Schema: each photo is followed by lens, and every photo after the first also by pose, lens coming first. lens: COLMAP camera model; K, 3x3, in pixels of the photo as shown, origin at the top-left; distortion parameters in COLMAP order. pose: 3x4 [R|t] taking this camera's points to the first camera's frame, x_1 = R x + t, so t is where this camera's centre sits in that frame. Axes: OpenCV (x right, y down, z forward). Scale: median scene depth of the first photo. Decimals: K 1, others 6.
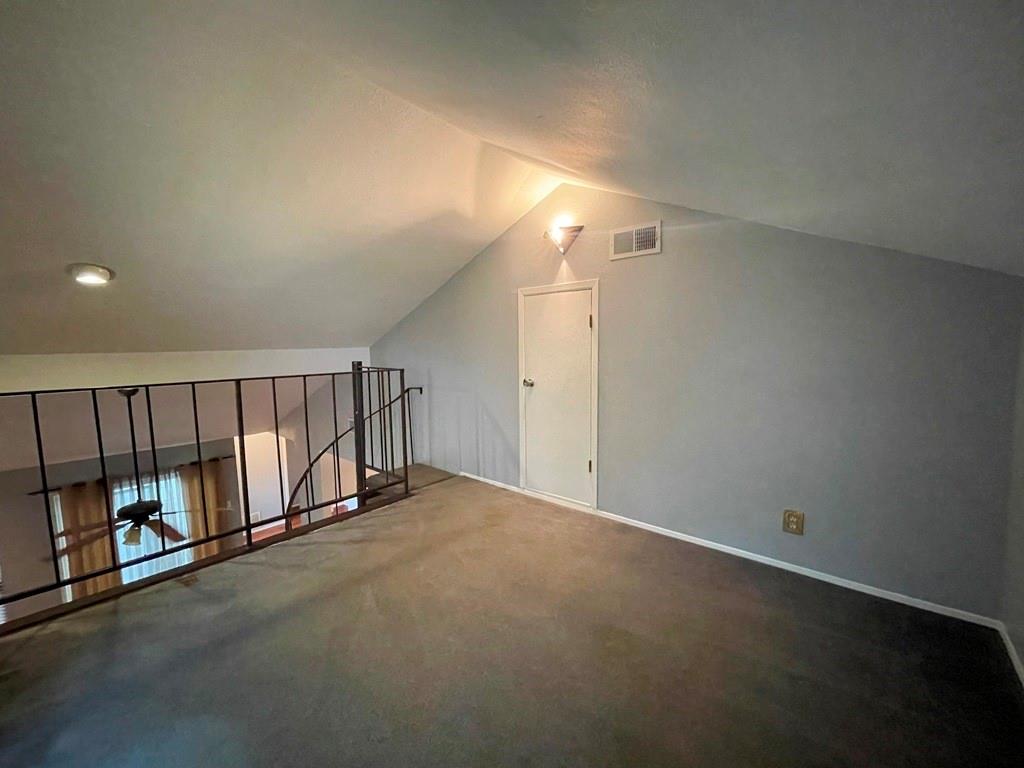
lens RADIAL K [[414.0, 0, 512.0], [0, 414.0, 384.0], [0, 0, 1]] dist [-0.003266, 0.000400]
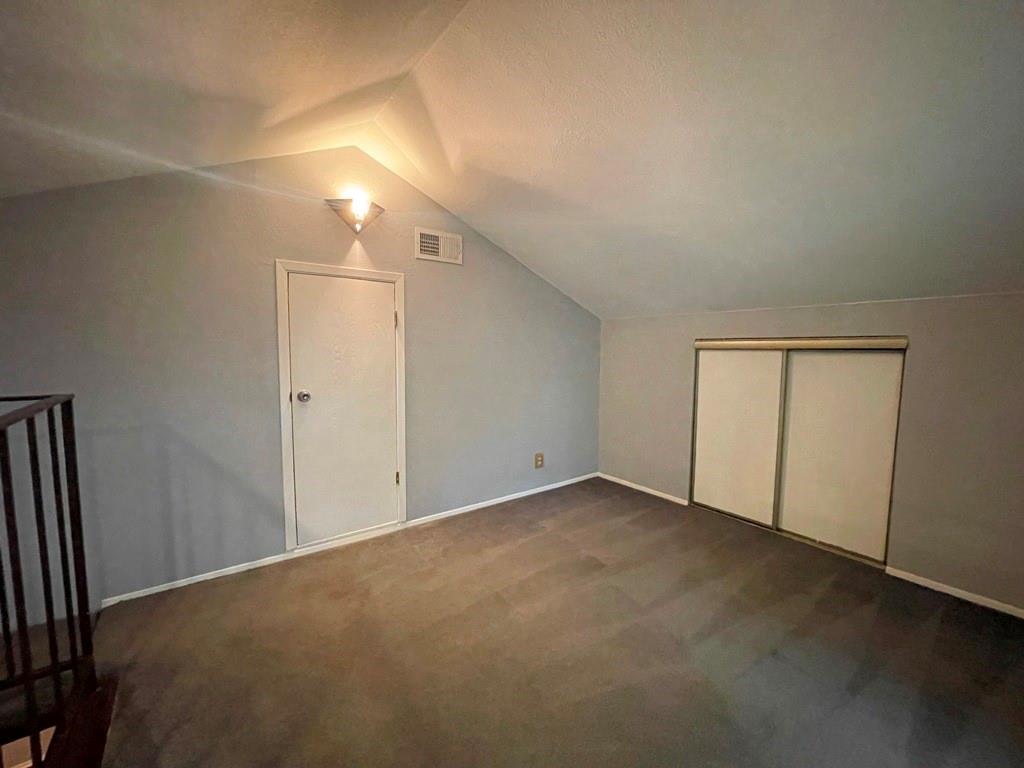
lens RADIAL K [[414.0, 0, 512.0], [0, 414.0, 384.0], [0, 0, 1]] dist [-0.003266, 0.000400]
pose [[0.214640, -0.069757, 0.974199, -0.627250], [0.082942, 0.995145, 0.052983, -0.034103], [-0.973165, 0.069429, 0.219384, 0.543232]]
